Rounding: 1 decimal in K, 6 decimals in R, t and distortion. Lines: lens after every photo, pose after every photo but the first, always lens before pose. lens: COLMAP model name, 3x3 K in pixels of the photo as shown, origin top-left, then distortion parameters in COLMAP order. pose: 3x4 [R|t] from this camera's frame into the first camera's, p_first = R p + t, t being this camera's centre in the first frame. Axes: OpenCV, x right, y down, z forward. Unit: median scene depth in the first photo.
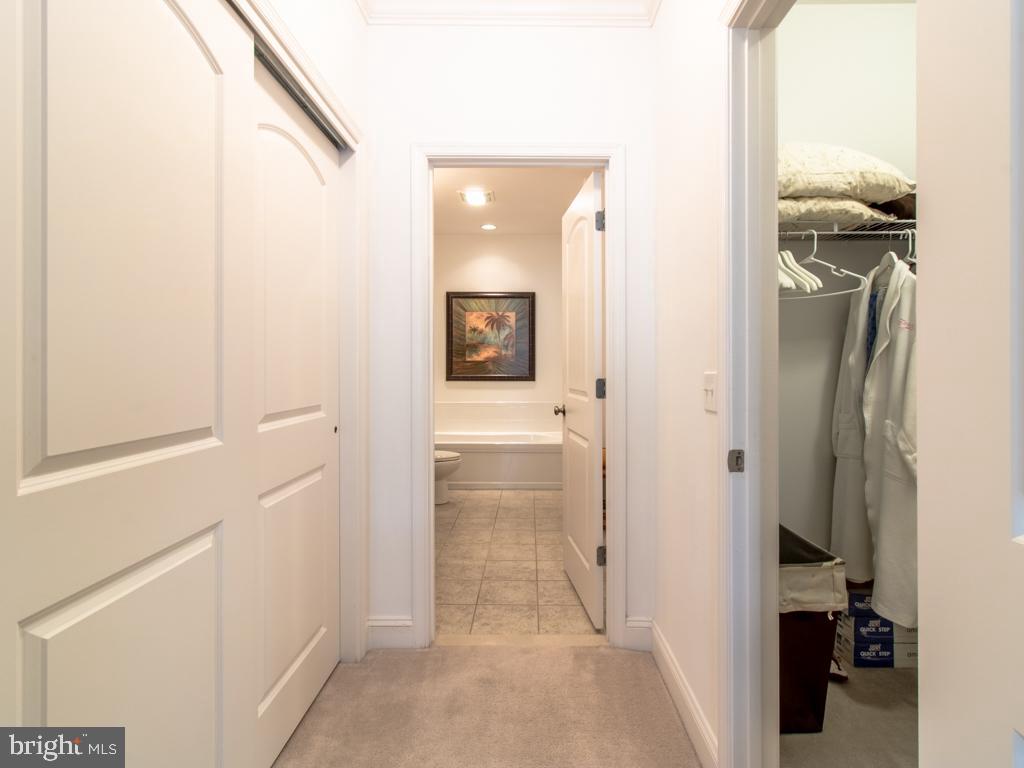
lens RADIAL K [[531.3, 0, 514.8], [0, 531.3, 379.8], [0, 0, 1]] dist [0.012438, -0.000018]
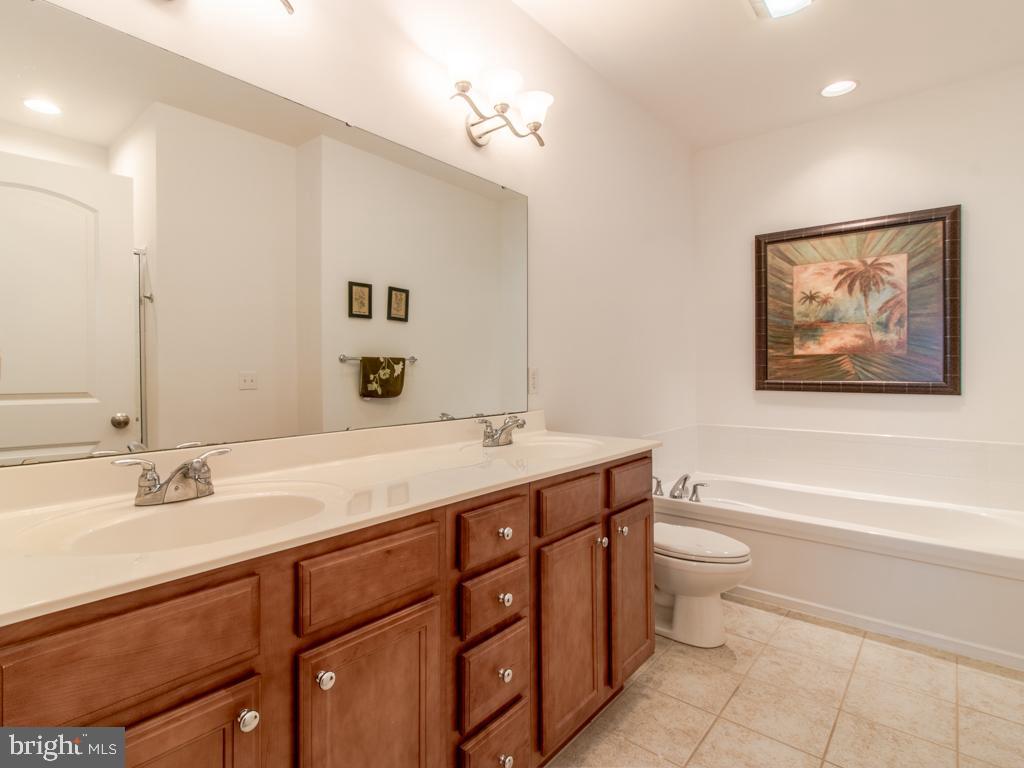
lens RADIAL K [[531.3, 0, 504.4], [0, 531.3, 372.9], [0, 0, 1]] dist [0.012438, -0.000018]
pose [[0.785587, -0.000429, -0.618751, 0.014801], [-0.017580, 0.999581, -0.023013, 0.001164], [0.618501, 0.028956, 0.785250, 0.380985]]
